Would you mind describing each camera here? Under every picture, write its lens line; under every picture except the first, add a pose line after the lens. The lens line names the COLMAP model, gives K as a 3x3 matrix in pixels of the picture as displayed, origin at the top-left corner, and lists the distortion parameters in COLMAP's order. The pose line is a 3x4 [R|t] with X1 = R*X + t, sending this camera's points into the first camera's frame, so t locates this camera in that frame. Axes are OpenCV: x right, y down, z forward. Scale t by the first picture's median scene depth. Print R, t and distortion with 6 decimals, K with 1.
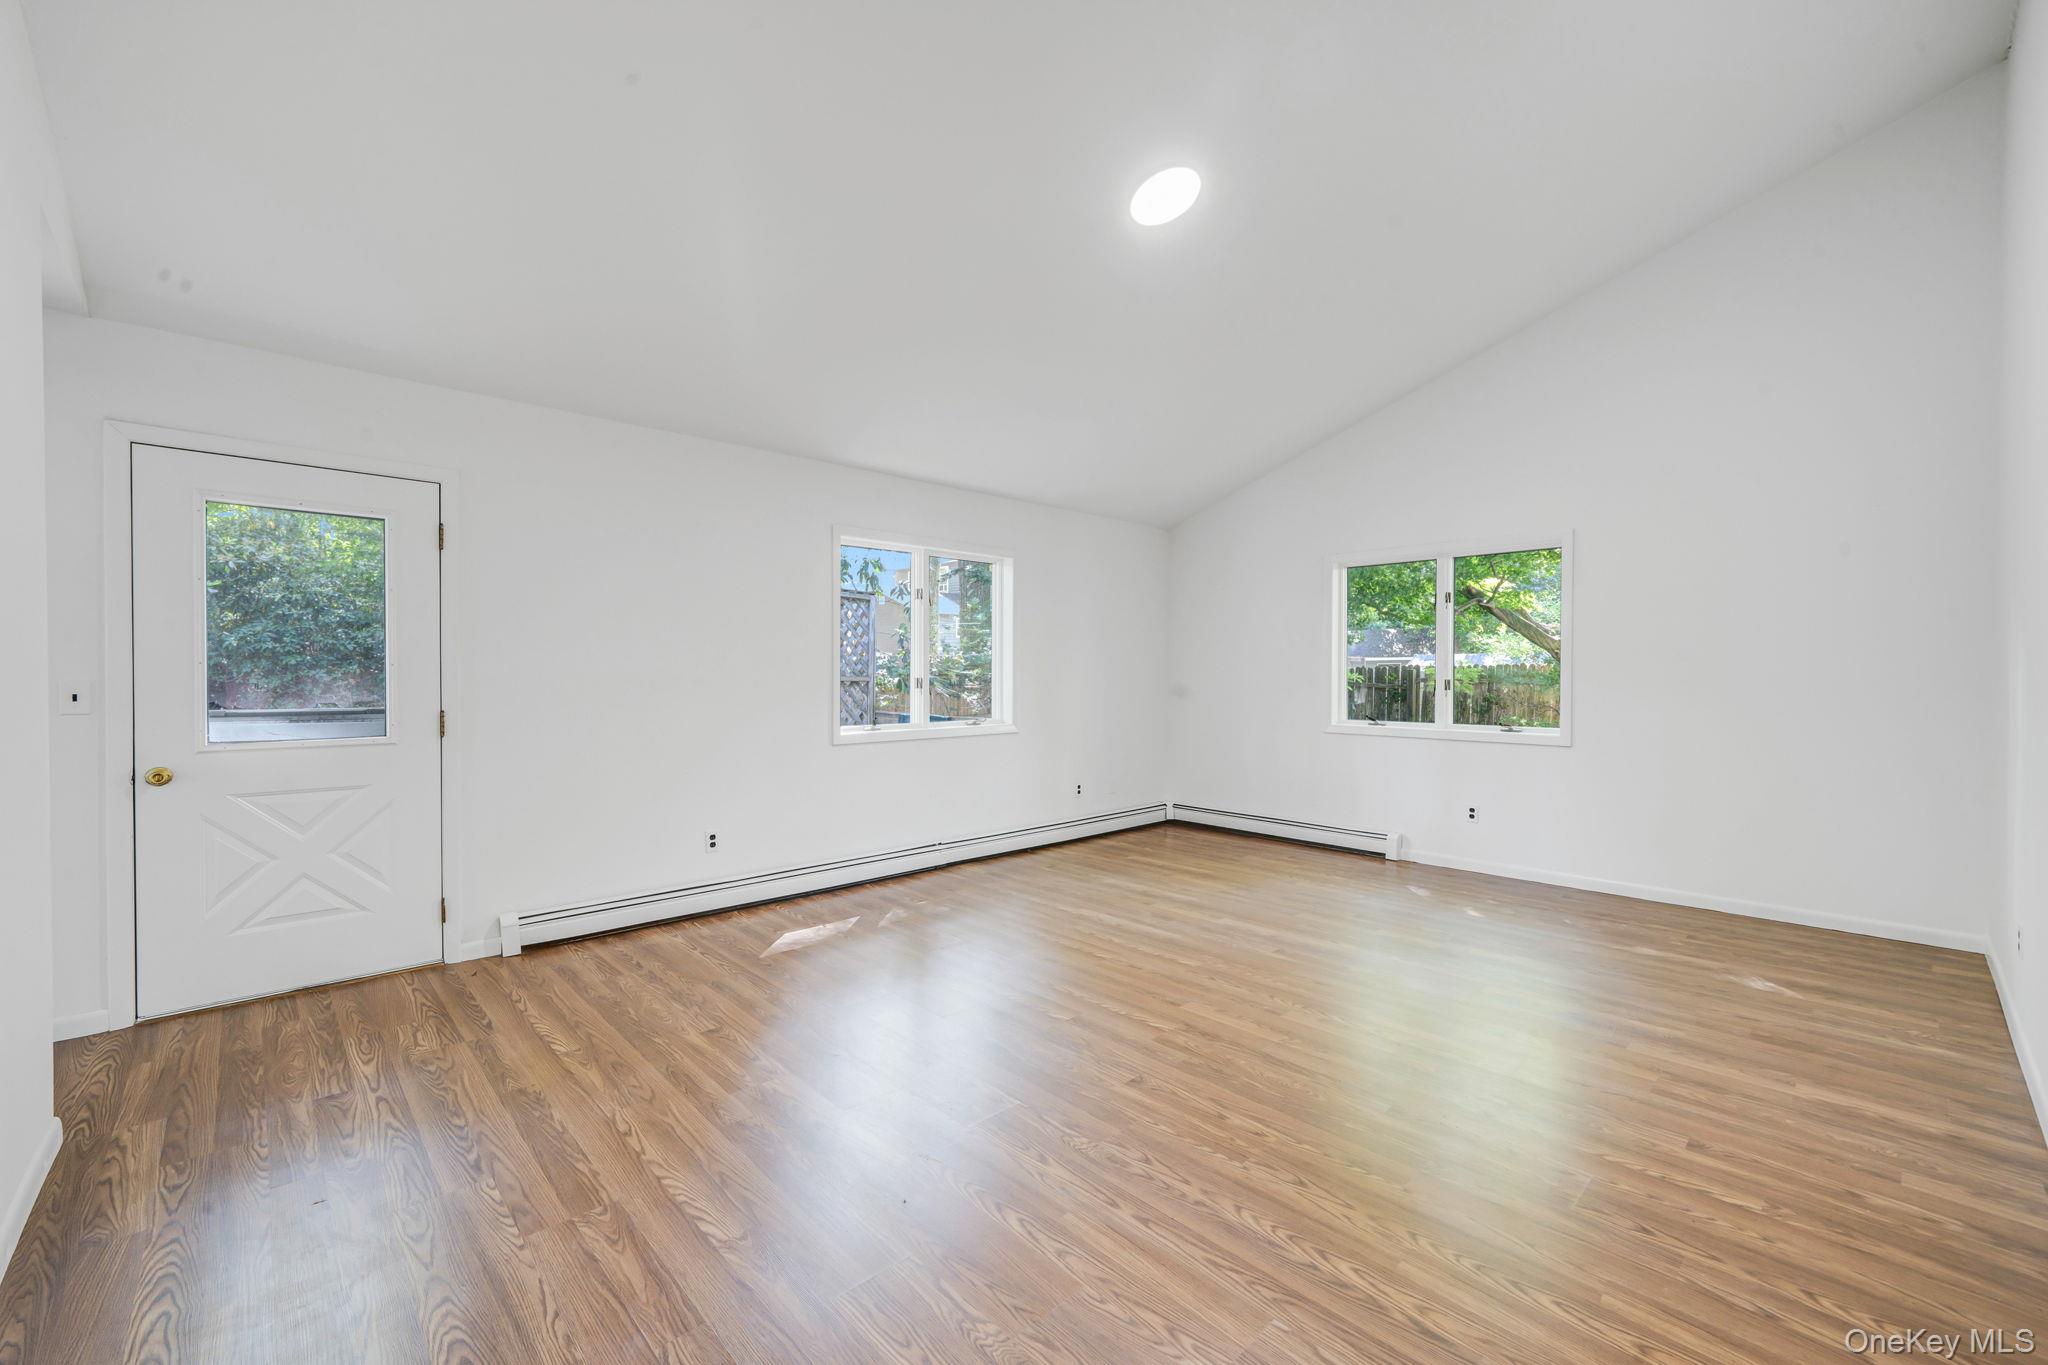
lens RADIAL K [[726.2, 0, 1015.3], [0, 726.2, 683.5], [0, 0, 1]] dist [-0.001104, 0.000020]
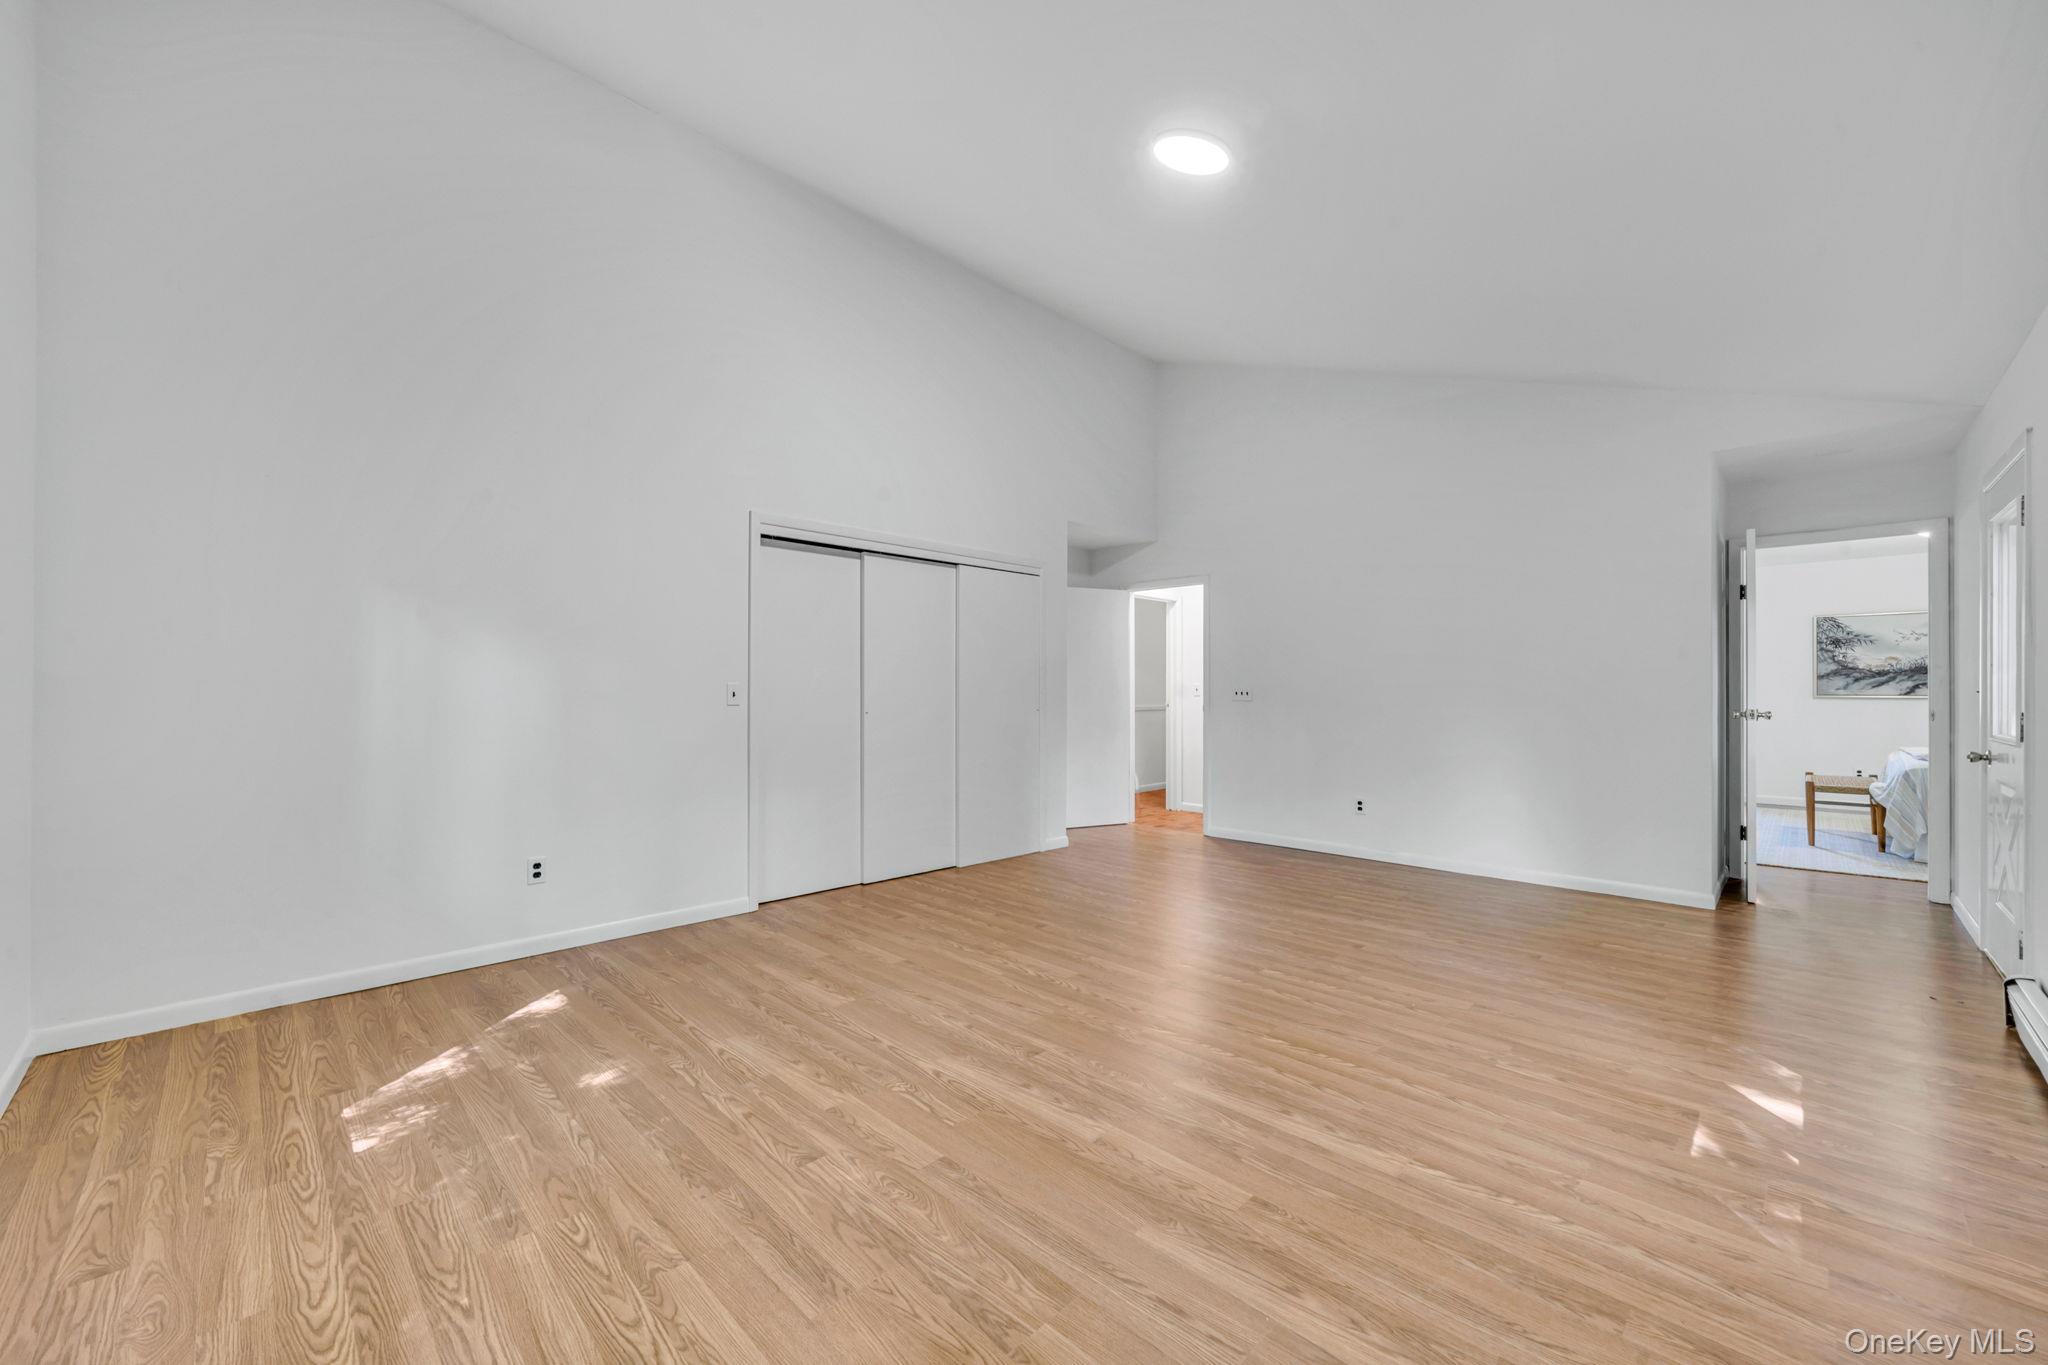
lens RADIAL K [[726.2, 0, 1015.3], [0, 726.2, 683.5], [0, 0, 1]] dist [-0.001104, 0.000020]
pose [[-0.999262, -0.002381, -0.038345, 0.457119], [-0.002437, 0.999996, 0.001433, 0.007068], [0.038341, 0.001525, -0.999264, 1.902889]]
